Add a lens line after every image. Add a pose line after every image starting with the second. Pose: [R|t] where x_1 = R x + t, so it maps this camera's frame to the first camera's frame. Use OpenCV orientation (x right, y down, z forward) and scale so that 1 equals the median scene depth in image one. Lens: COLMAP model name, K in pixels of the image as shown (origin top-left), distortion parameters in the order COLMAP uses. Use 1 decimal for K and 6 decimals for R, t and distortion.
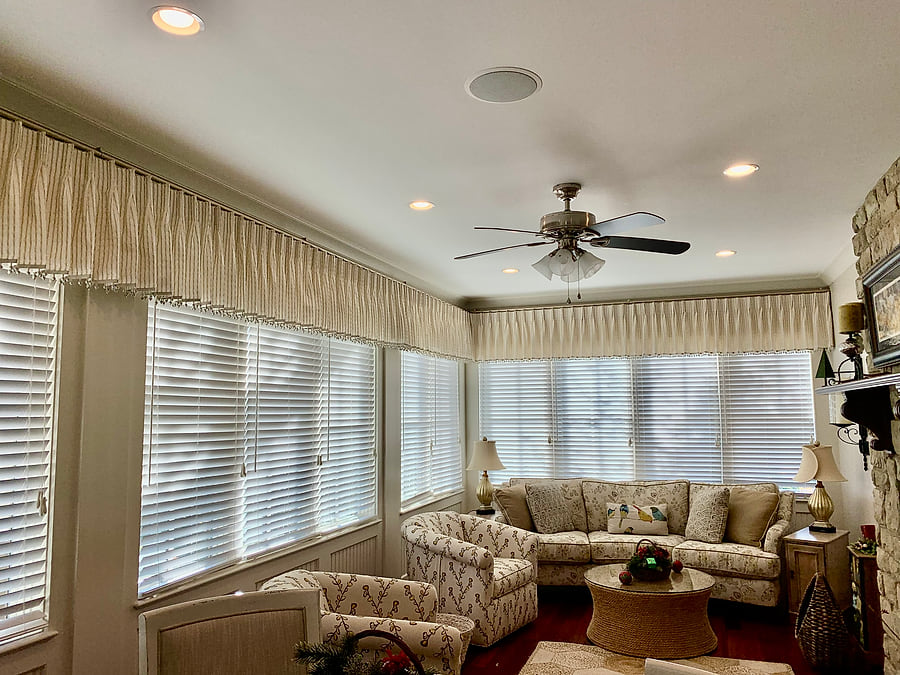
lens RADIAL K [[665.7, 0, 447.0], [0, 665.7, 339.5], [0, 0, 1]] dist [-0.021592, 0.007887]
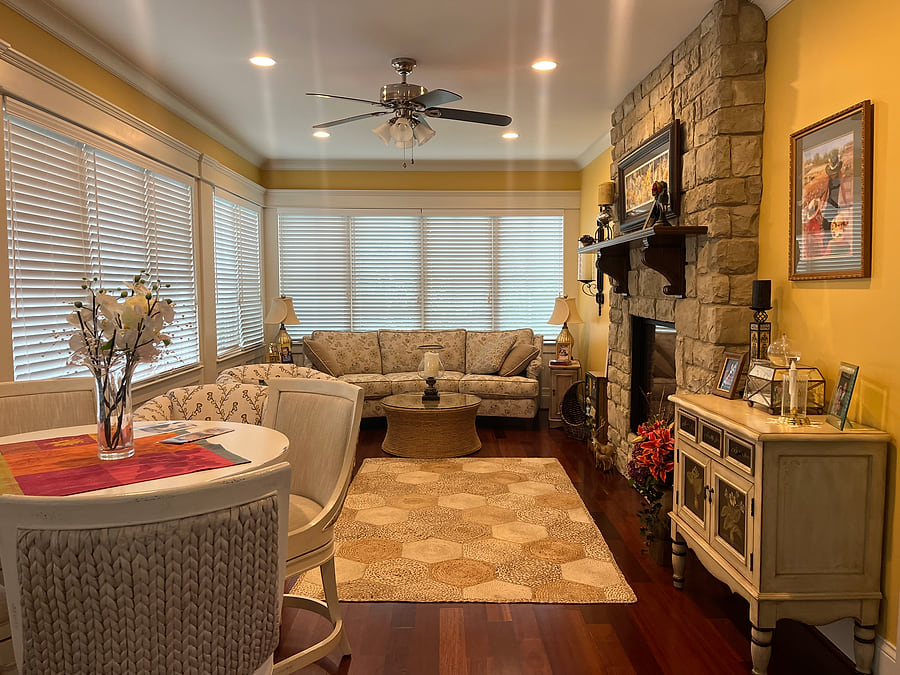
lens RADIAL K [[665.7, 0, 451.9], [0, 665.7, 336.7], [0, 0, 1]] dist [-0.021592, 0.007887]
pose [[0.930870, -0.024814, 0.364508, -0.145898], [-0.043979, 0.982826, 0.179218, 0.021439], [-0.362695, -0.182860, 0.913791, -0.125538]]
